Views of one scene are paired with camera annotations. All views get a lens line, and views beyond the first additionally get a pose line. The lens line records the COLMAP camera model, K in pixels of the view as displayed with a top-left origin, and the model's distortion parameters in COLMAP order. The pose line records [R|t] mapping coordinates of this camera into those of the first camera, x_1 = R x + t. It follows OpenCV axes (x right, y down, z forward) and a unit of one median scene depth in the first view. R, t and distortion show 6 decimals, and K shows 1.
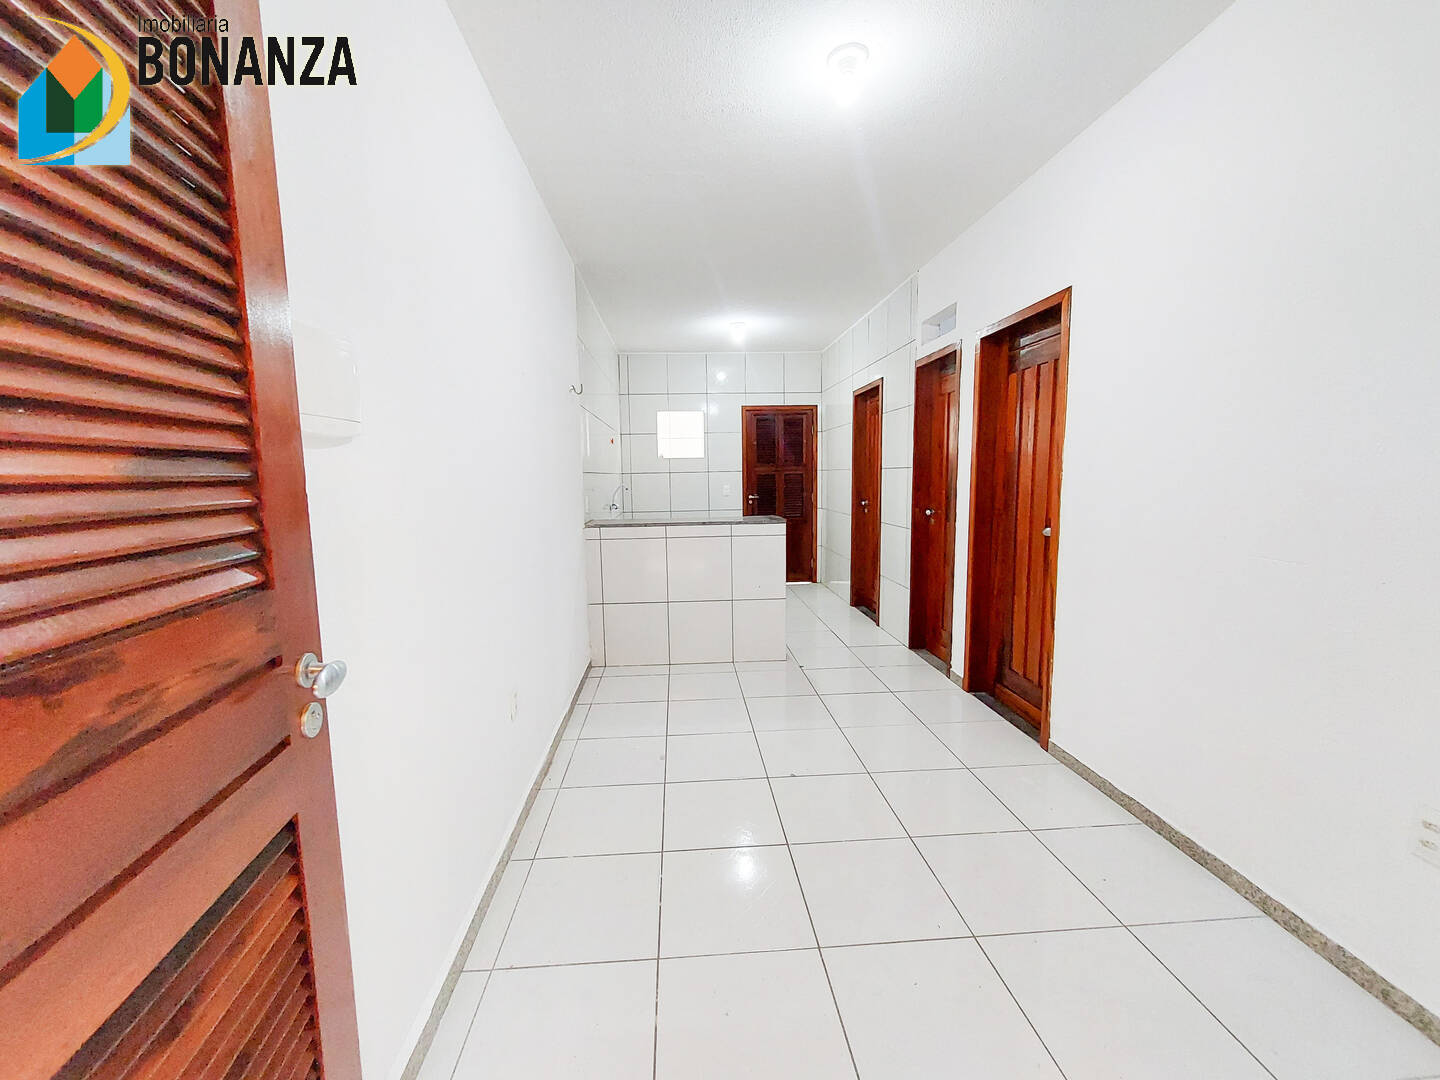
lens RADIAL K [[574.1, 0, 720.0], [0, 574.1, 537.8], [0, 0, 1]] dist [-0.015749, -0.001998]
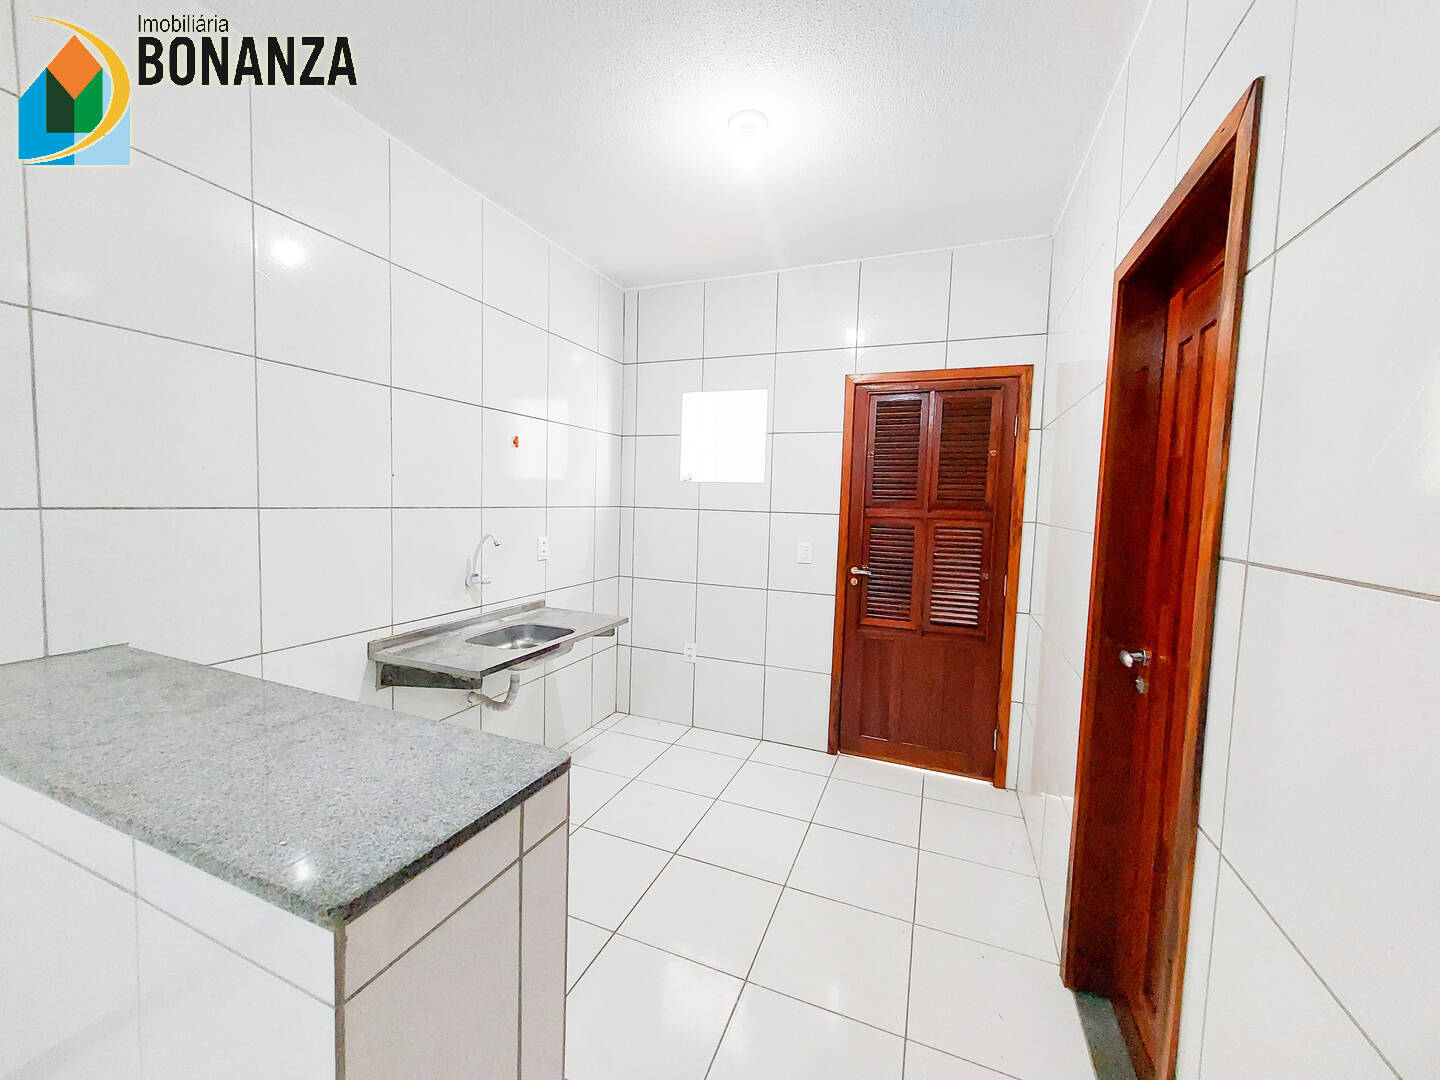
lens RADIAL K [[574.1, 0, 714.5], [0, 574.1, 537.4], [0, 0, 1]] dist [-0.015749, -0.001998]
pose [[0.898508, 0.070069, -0.433329, 0.150834], [-0.092317, 0.995263, -0.030485, -0.074635], [0.429141, 0.067394, 0.900720, 0.542379]]
